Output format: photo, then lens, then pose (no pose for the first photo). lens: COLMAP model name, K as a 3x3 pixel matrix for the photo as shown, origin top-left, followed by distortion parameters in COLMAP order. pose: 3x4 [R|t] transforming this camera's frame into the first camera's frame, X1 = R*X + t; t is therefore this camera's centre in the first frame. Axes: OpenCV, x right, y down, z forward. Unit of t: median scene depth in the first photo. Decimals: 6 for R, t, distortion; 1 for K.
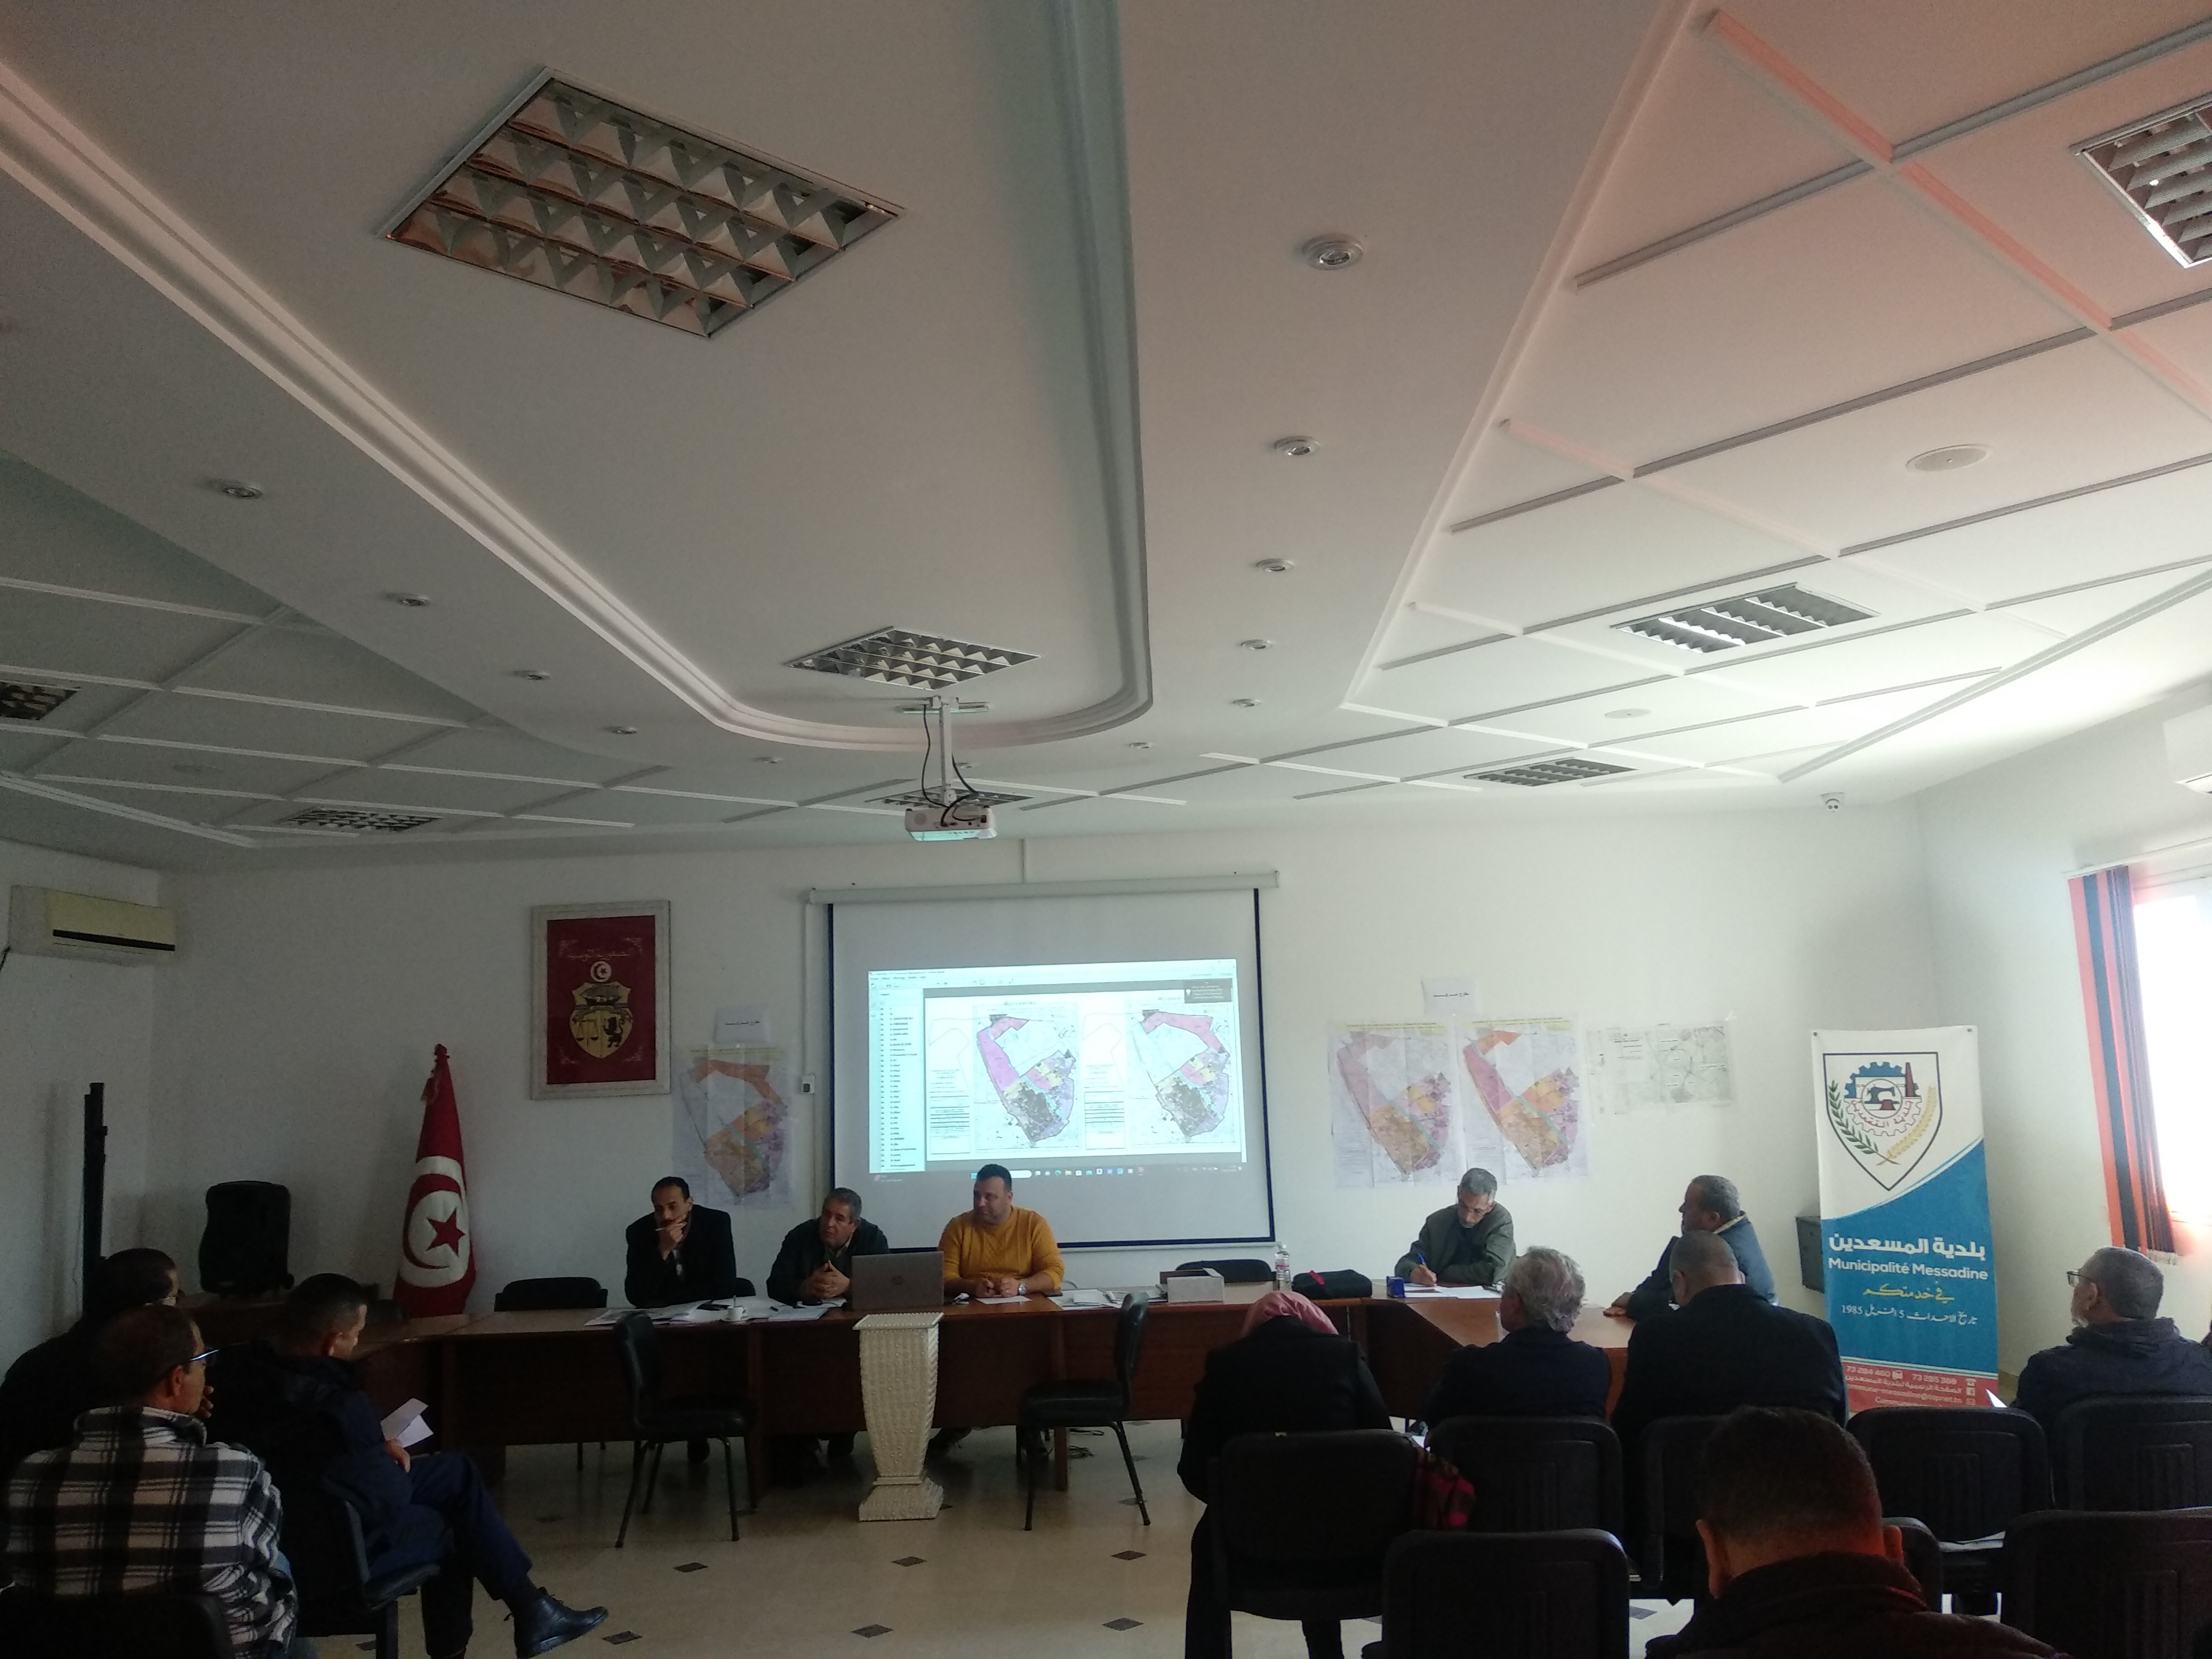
lens RADIAL K [[1712.3, 0, 1099.3], [0, 1712.3, 832.1], [0, 0, 1]] dist [0.066973, -0.082083]
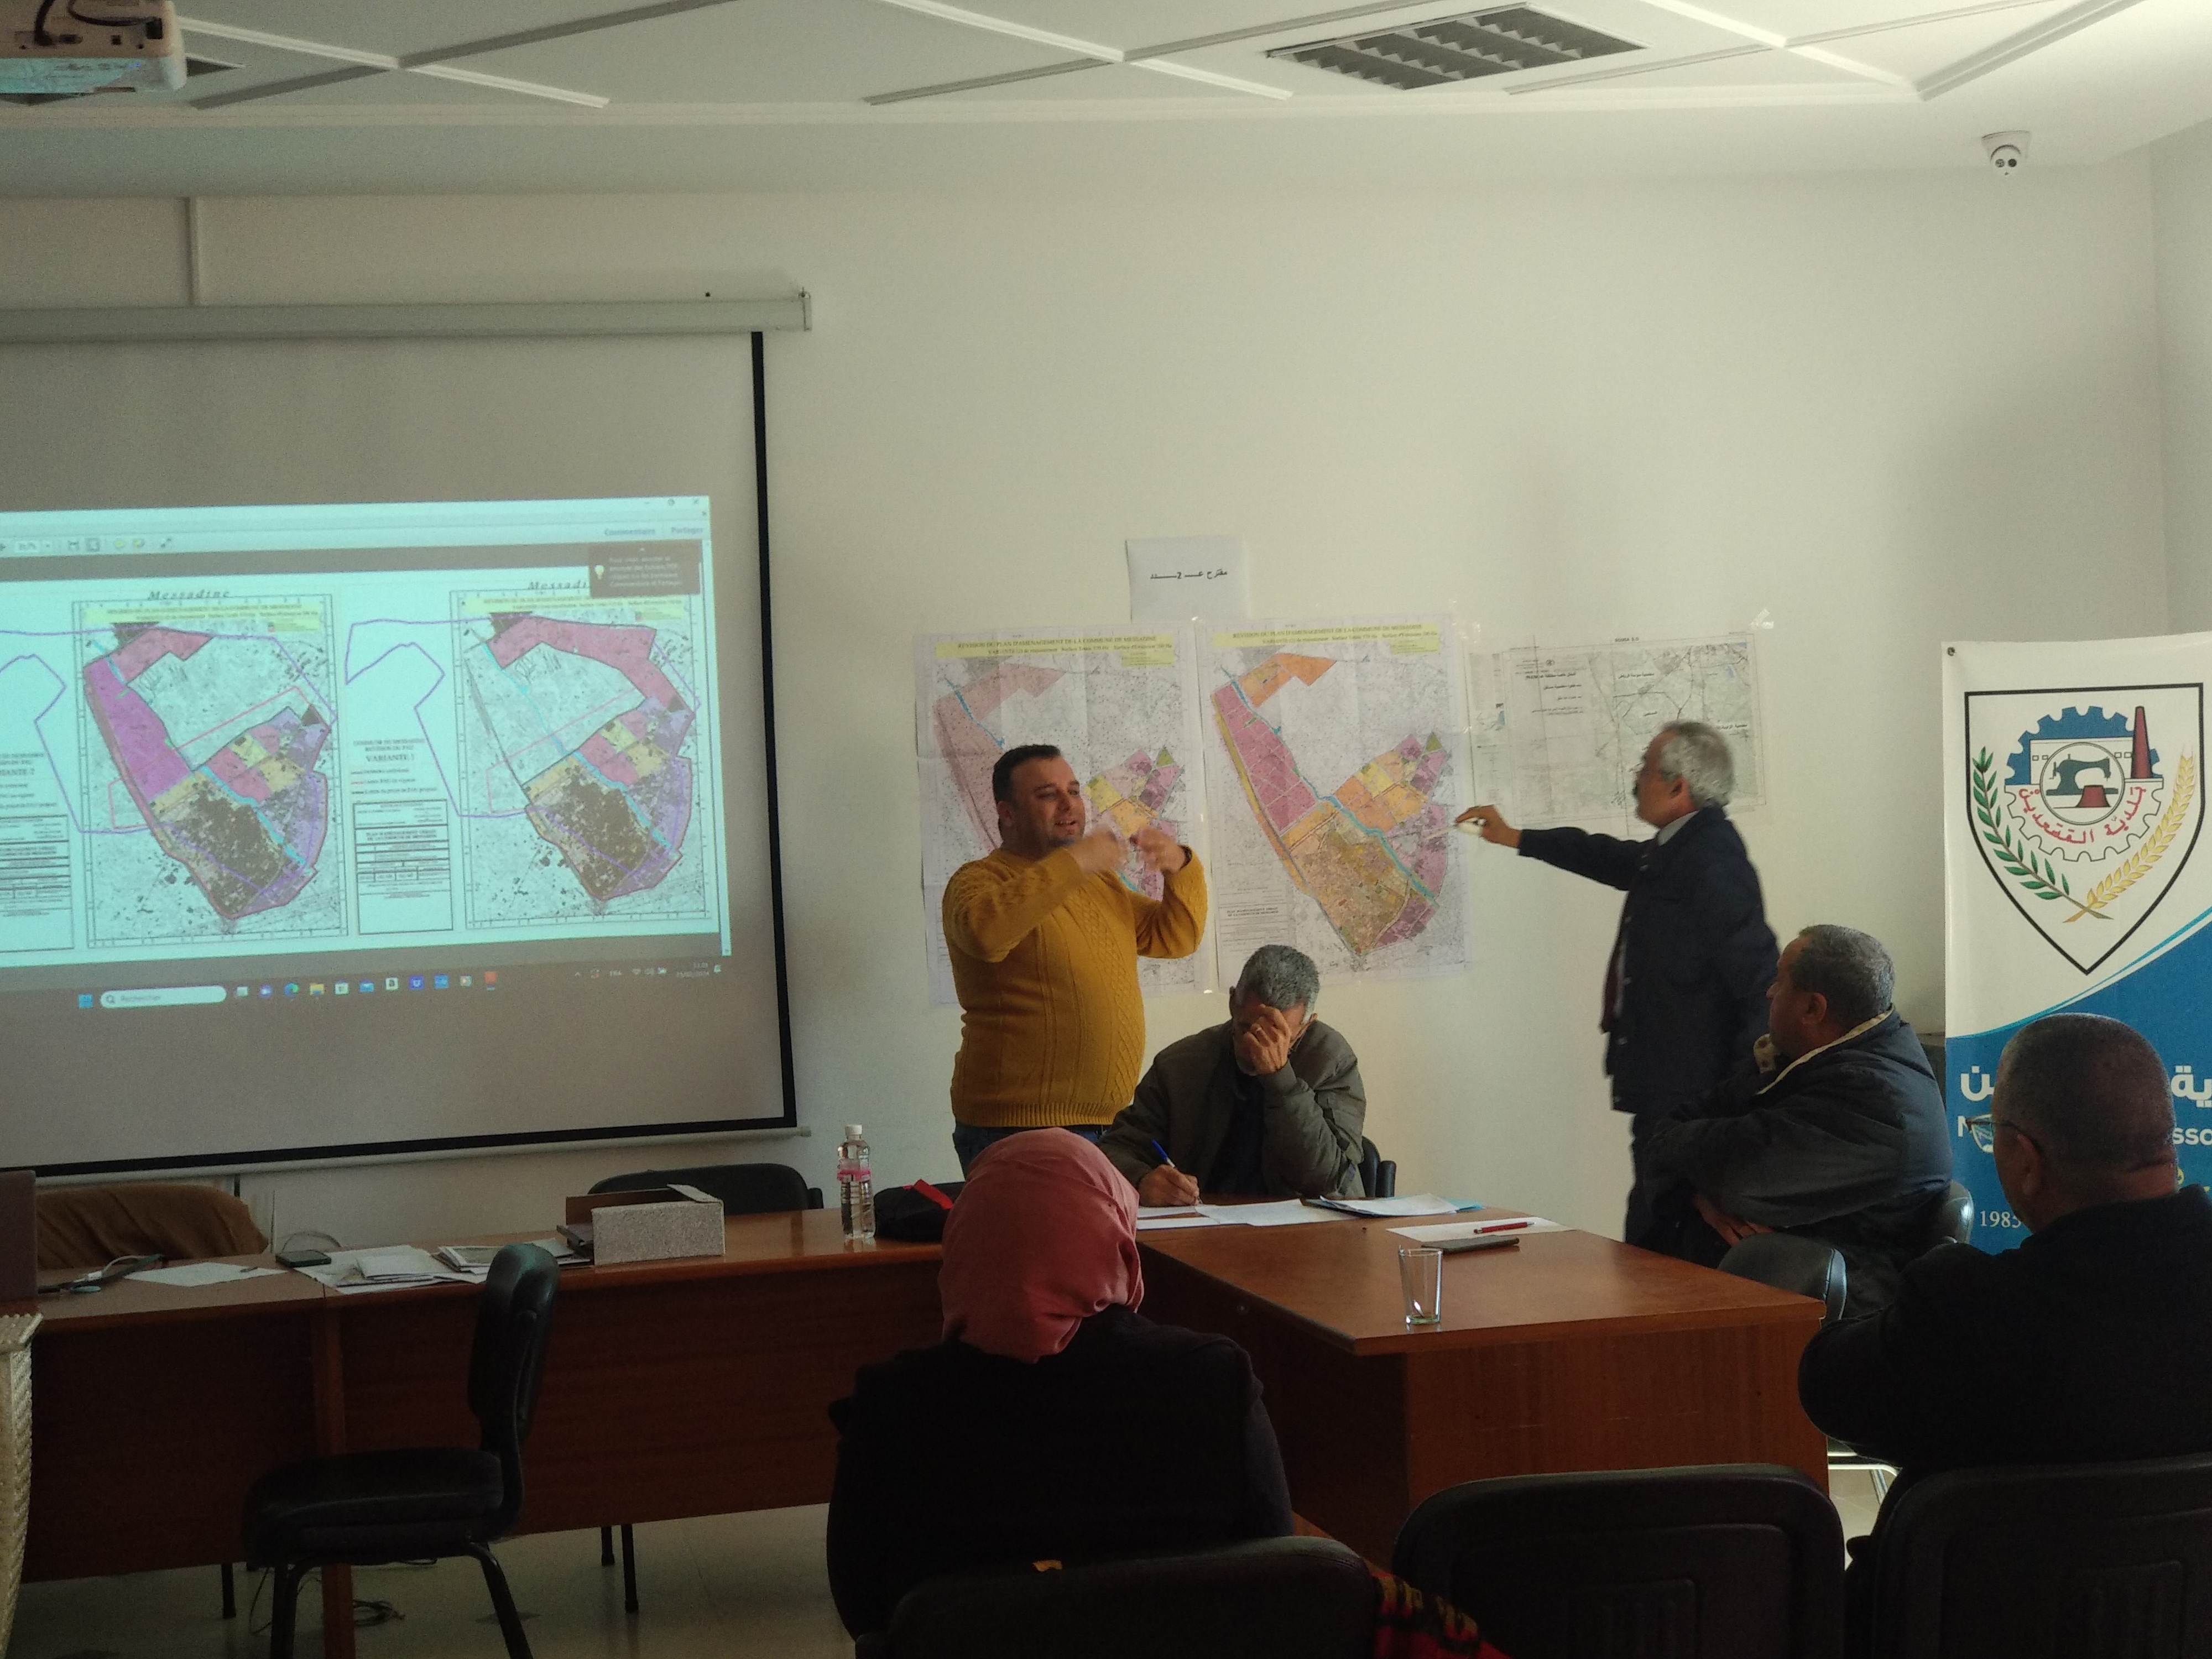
lens RADIAL K [[3561.2, 0, 1095.8], [0, 3561.2, 825.7], [0, 0, 1]] dist [0.125471, 0.000000]
pose [[0.974698, -0.013935, 0.223090, -0.027706], [-0.017983, 0.989931, 0.140403, 0.029253], [-0.222800, -0.140862, 0.964634, 0.099824]]
